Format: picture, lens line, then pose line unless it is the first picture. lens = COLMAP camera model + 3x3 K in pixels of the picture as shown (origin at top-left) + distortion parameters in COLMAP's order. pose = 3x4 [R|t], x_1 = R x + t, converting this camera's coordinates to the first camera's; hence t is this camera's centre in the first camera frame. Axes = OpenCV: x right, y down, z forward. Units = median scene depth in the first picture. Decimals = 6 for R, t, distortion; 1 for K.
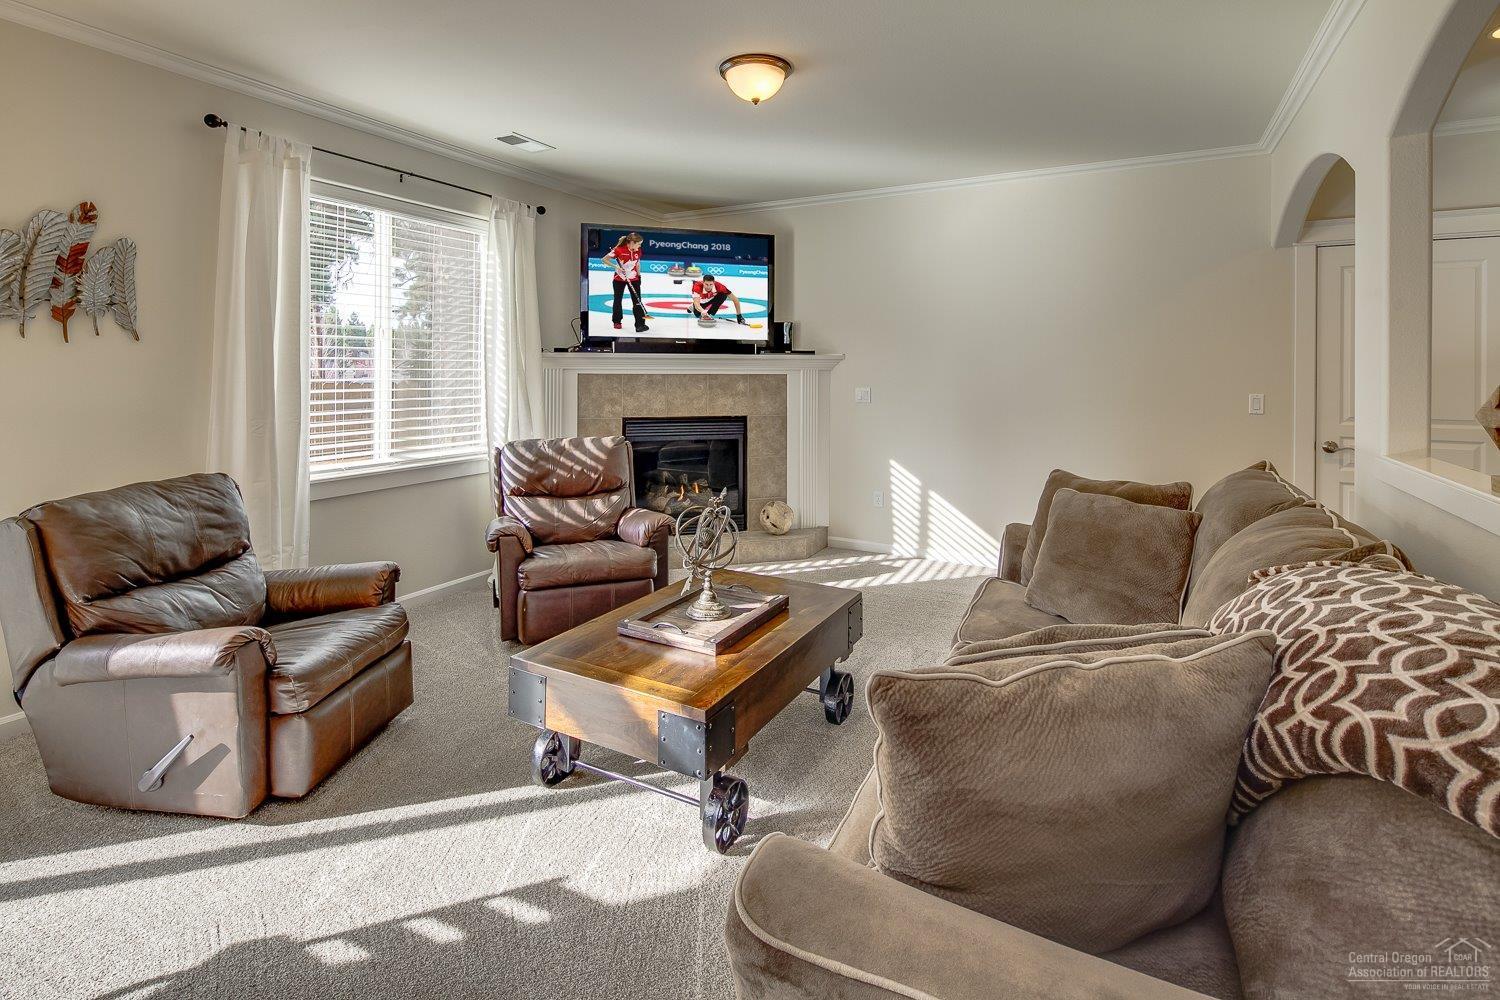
lens RADIAL K [[716.7, 0, 753.4], [0, 716.7, 375.5], [0, 0, 1]] dist [-0.014963, -0.000030]
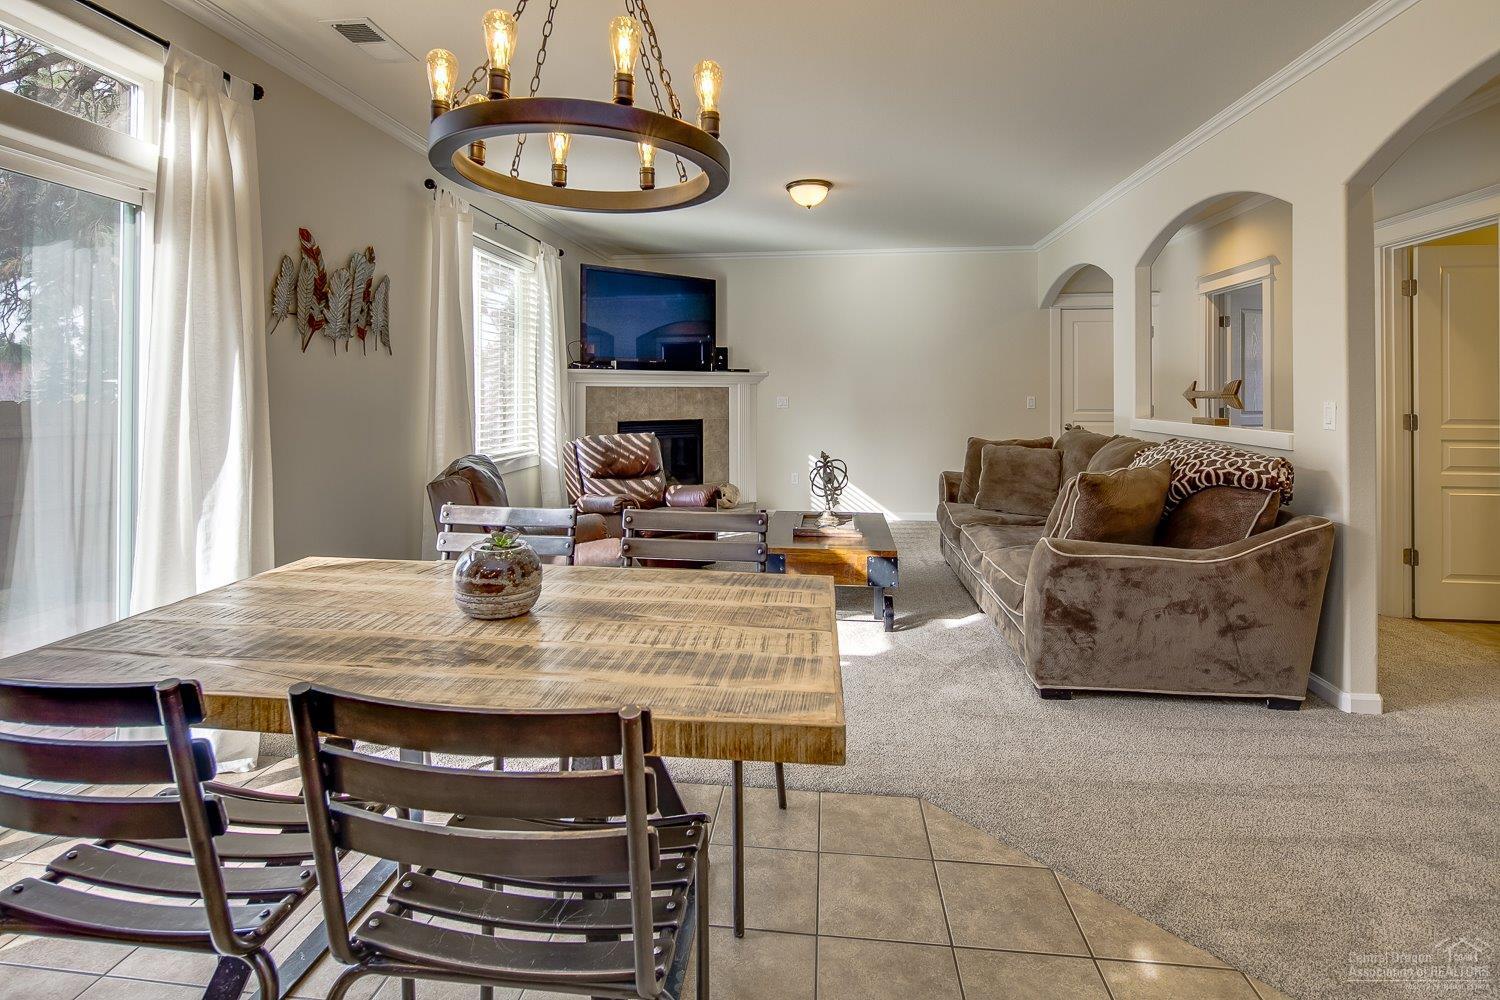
lens RADIAL K [[716.2, 0, 744.6], [0, 716.2, 386.1], [0, 0, 1]] dist [-0.001639, -0.000380]
pose [[0.934399, -0.002888, 0.356216, -0.682747], [0.009153, 0.999832, -0.015902, 0.030466], [-0.356110, 0.018119, 0.934268, -0.400807]]
